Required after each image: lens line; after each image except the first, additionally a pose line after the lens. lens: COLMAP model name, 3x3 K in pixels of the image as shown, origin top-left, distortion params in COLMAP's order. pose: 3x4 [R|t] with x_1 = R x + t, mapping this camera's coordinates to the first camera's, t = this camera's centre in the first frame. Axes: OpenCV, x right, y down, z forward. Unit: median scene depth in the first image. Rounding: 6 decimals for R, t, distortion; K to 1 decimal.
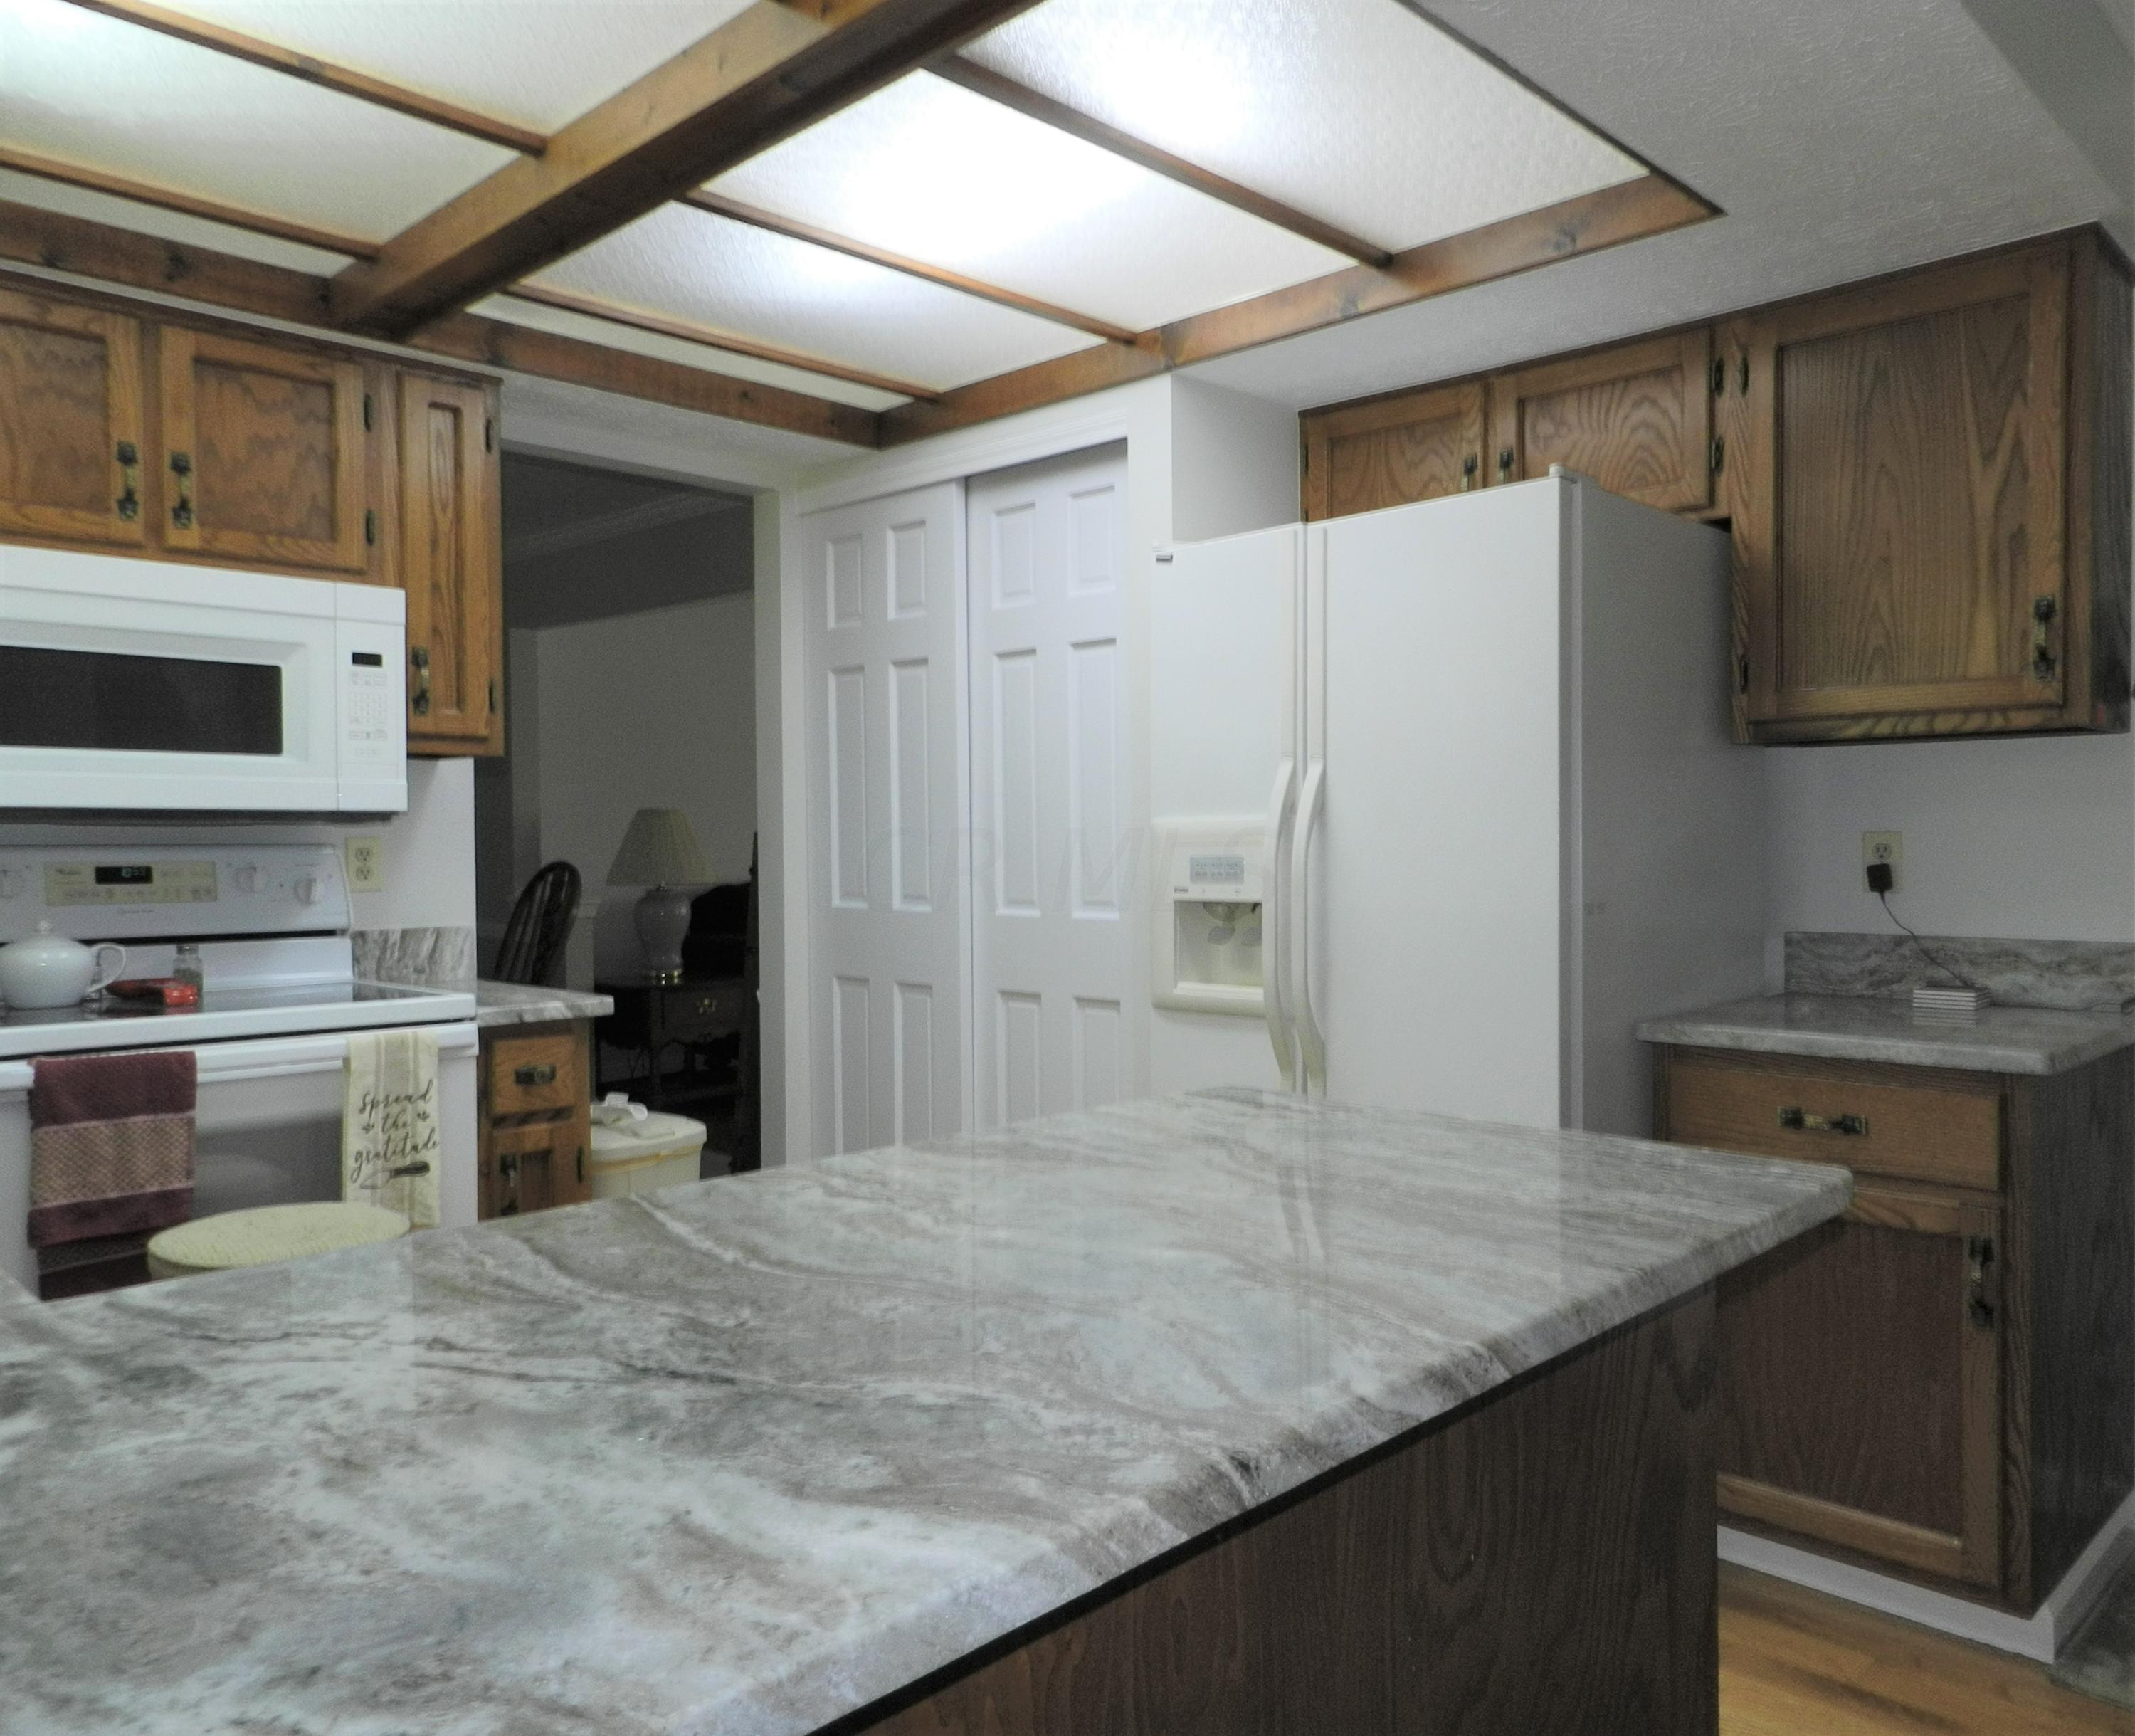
lens RADIAL K [[1522.0, 0, 1065.3], [0, 1522.0, 880.1], [0, 0, 1]] dist [-0.001959, 0.001642]
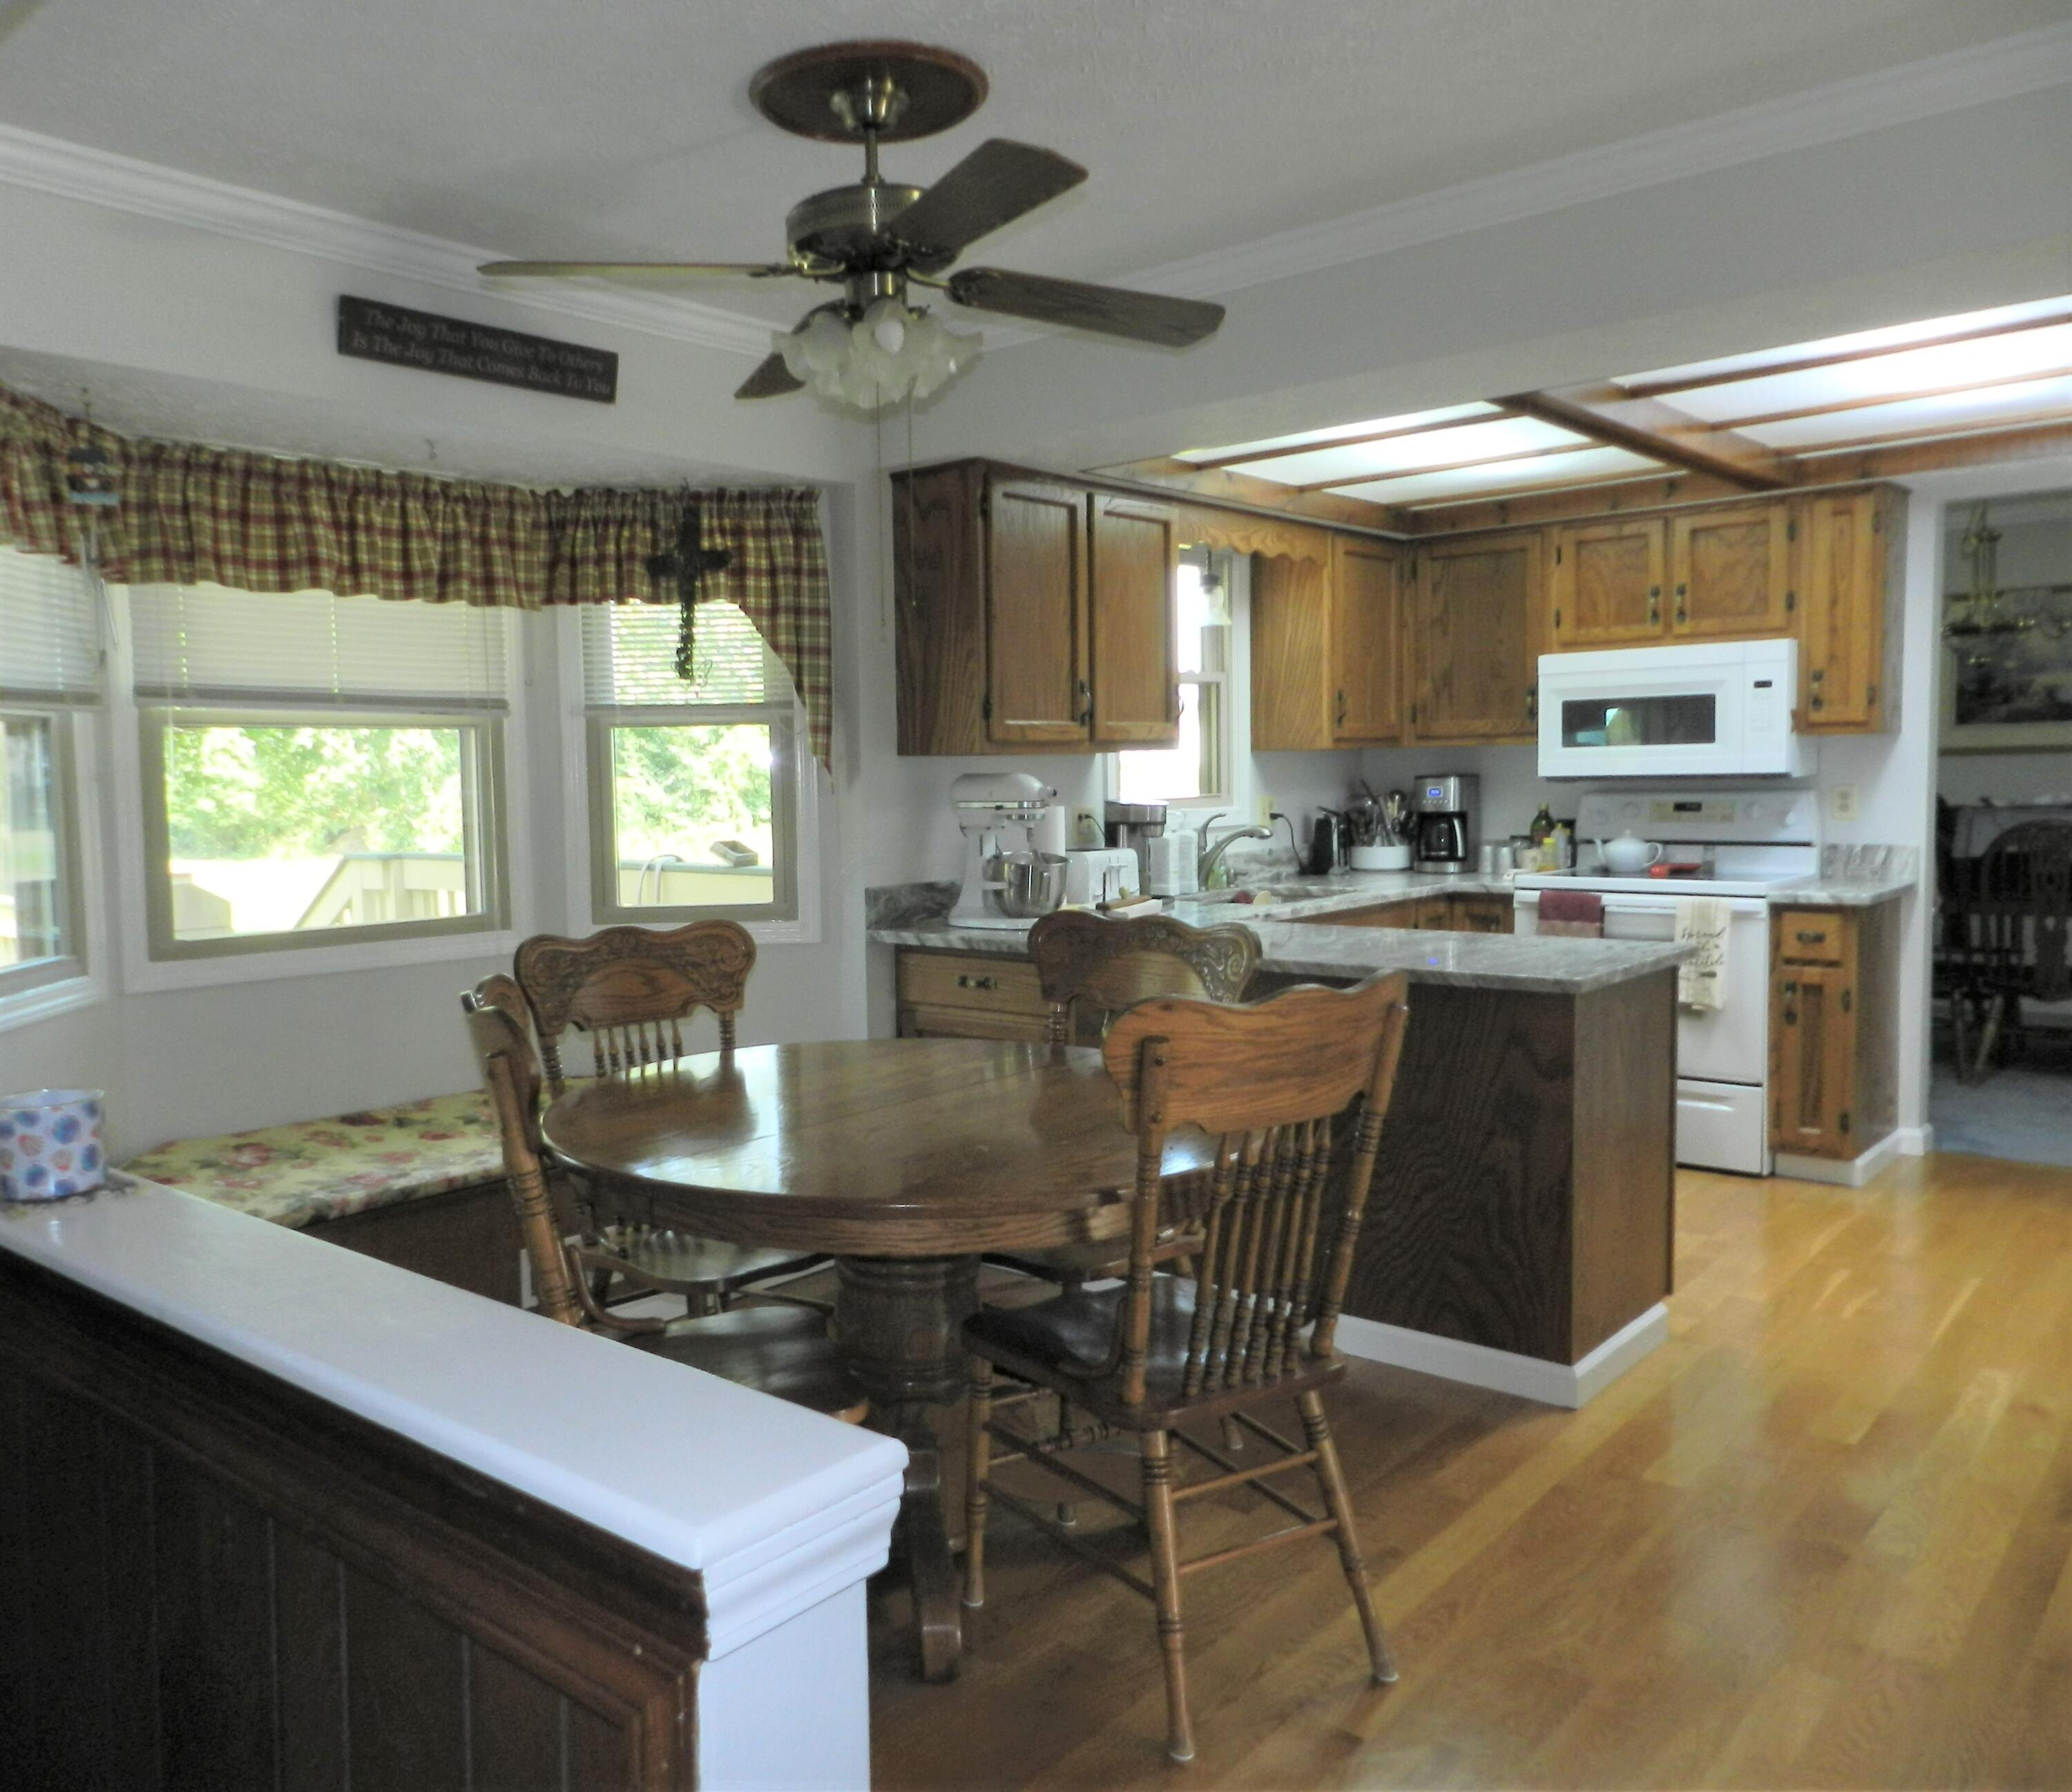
lens RADIAL K [[1621.7, 0, 1027.7], [0, 1621.7, 899.0], [0, 0, 1]] dist [0.023906, 0.000696]
pose [[0.077180, 0.083744, -0.993494, 1.340029], [-0.004407, 0.996485, 0.083653, -0.055304], [0.997007, -0.002078, 0.077278, 0.035952]]
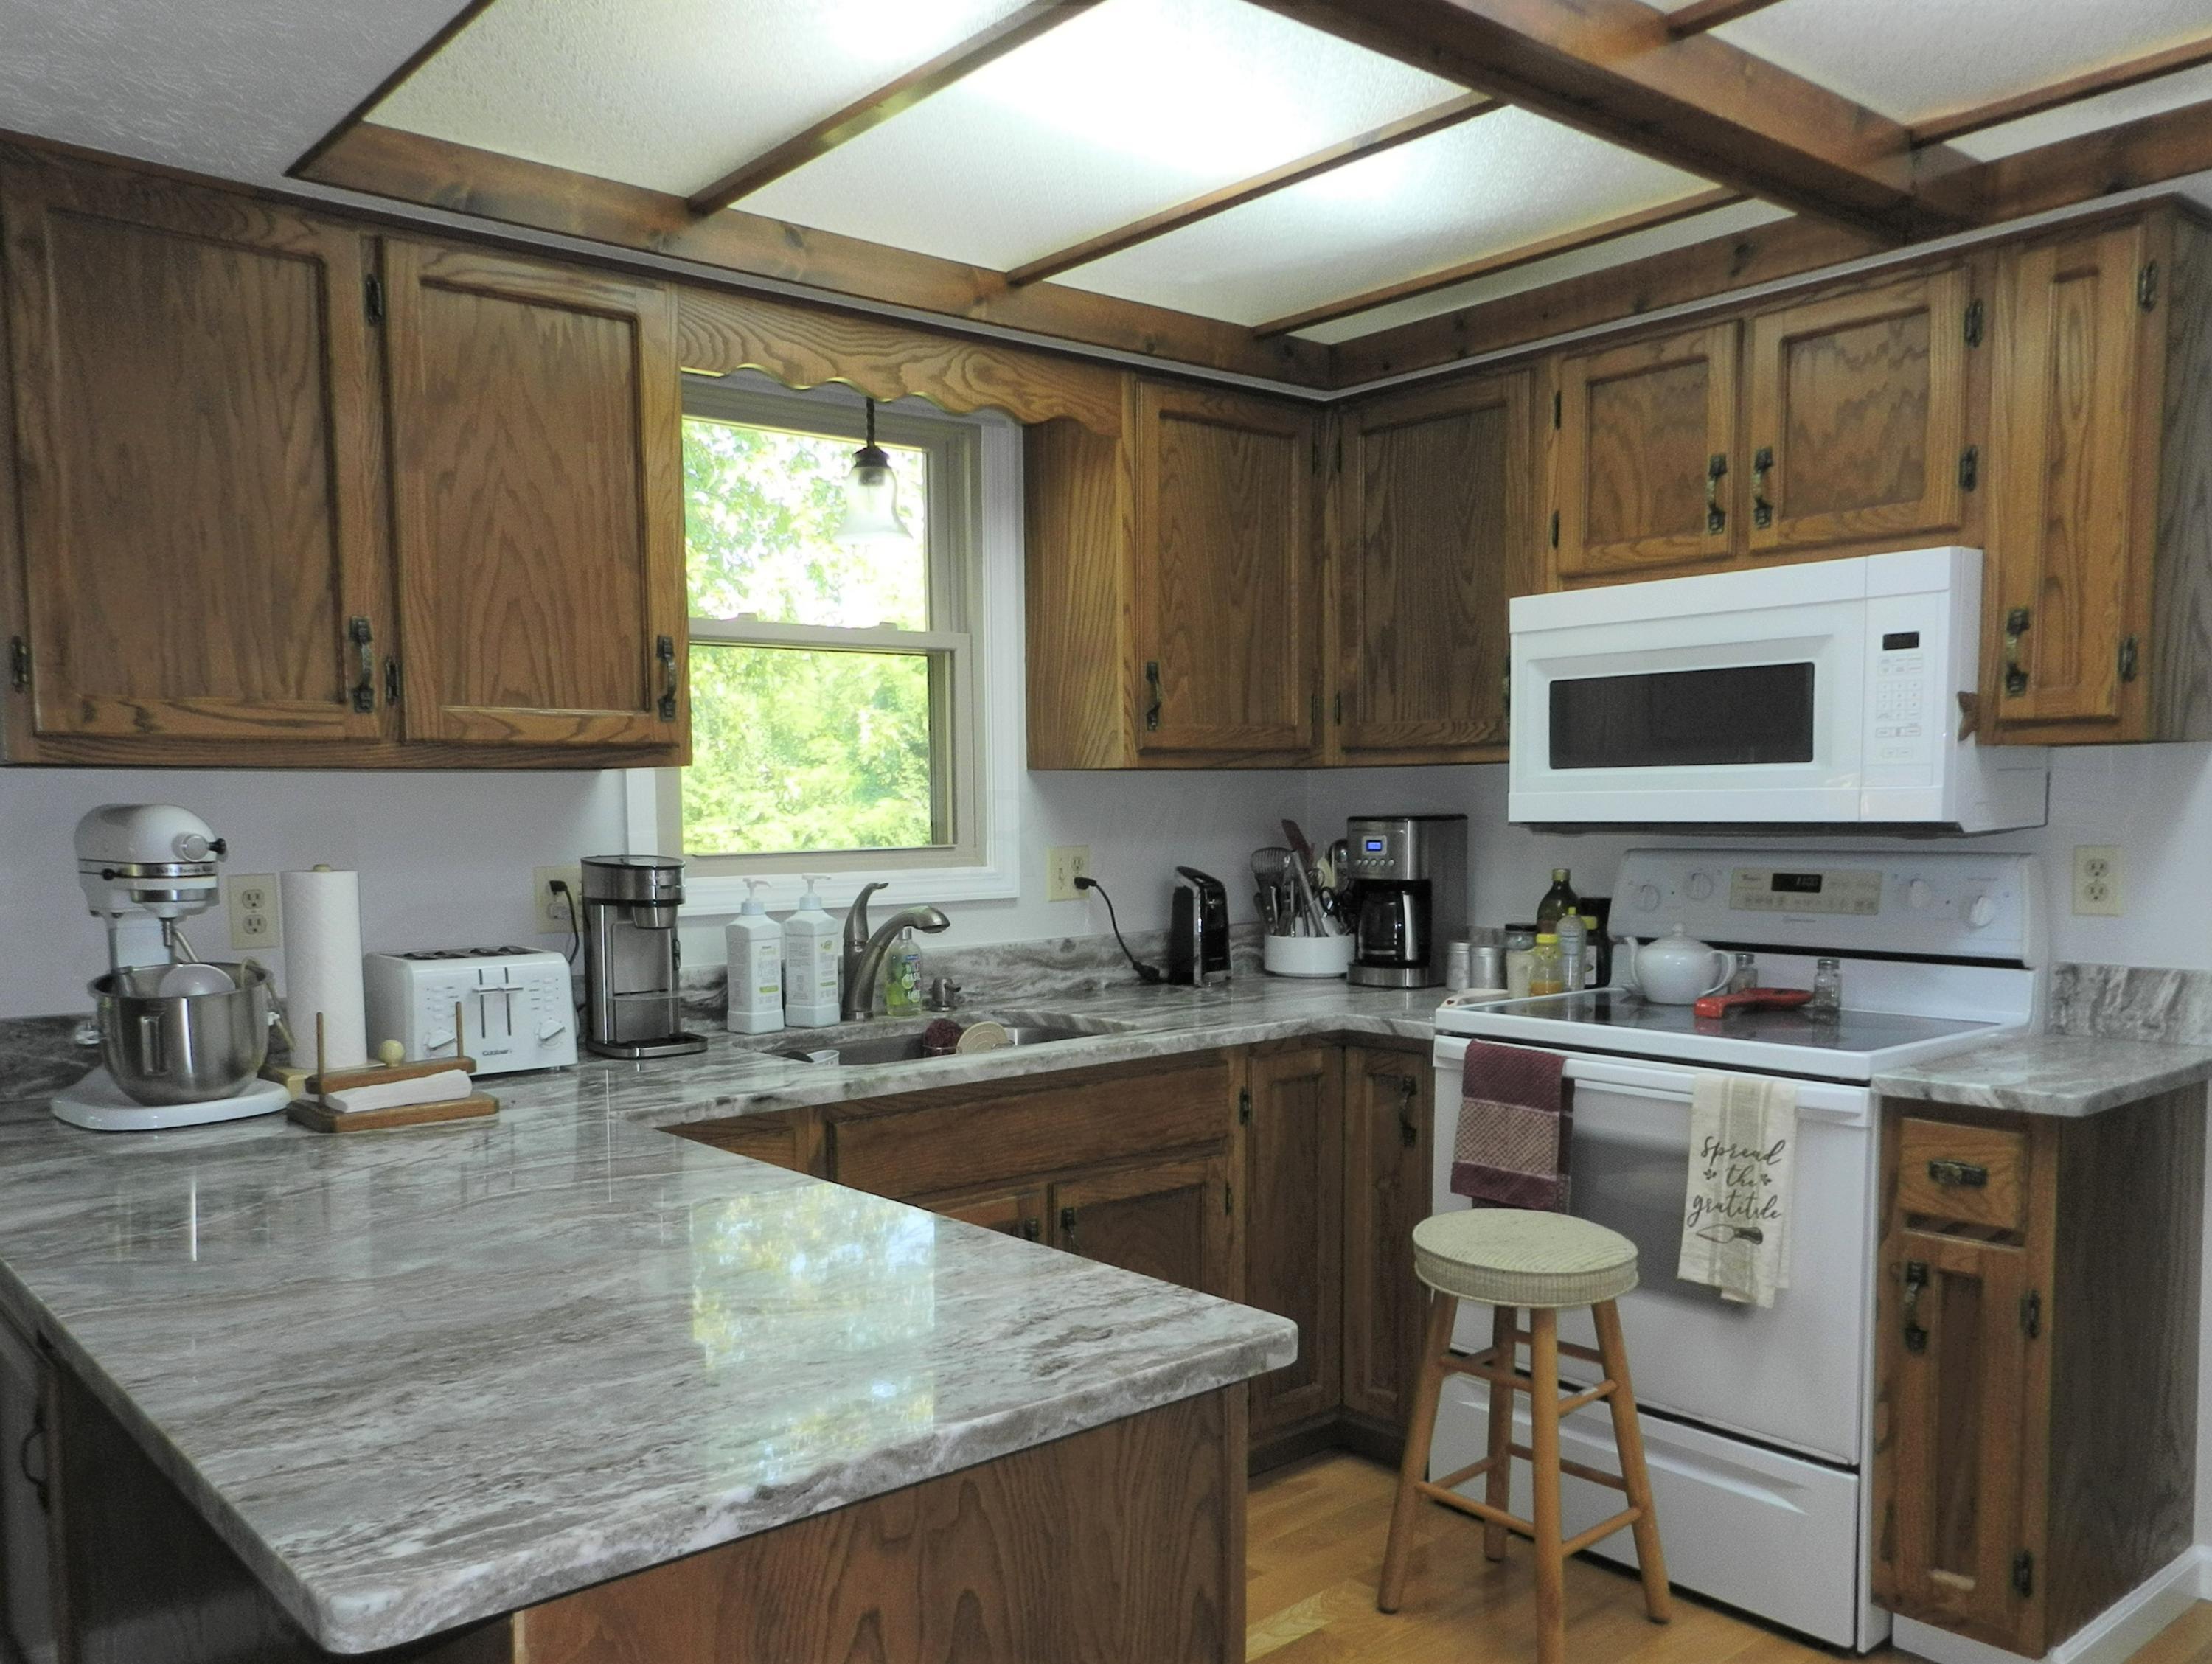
lens RADIAL K [[1756.4, 0, 1126.4], [0, 1756.4, 955.7], [0, 0, 1]] dist [0.033261, -0.004686]
pose [[-0.079574, 0.095593, -0.992235, 0.567397], [-0.013352, 0.995200, 0.096950, -0.062606], [0.996740, 0.020963, -0.077916, 0.667220]]
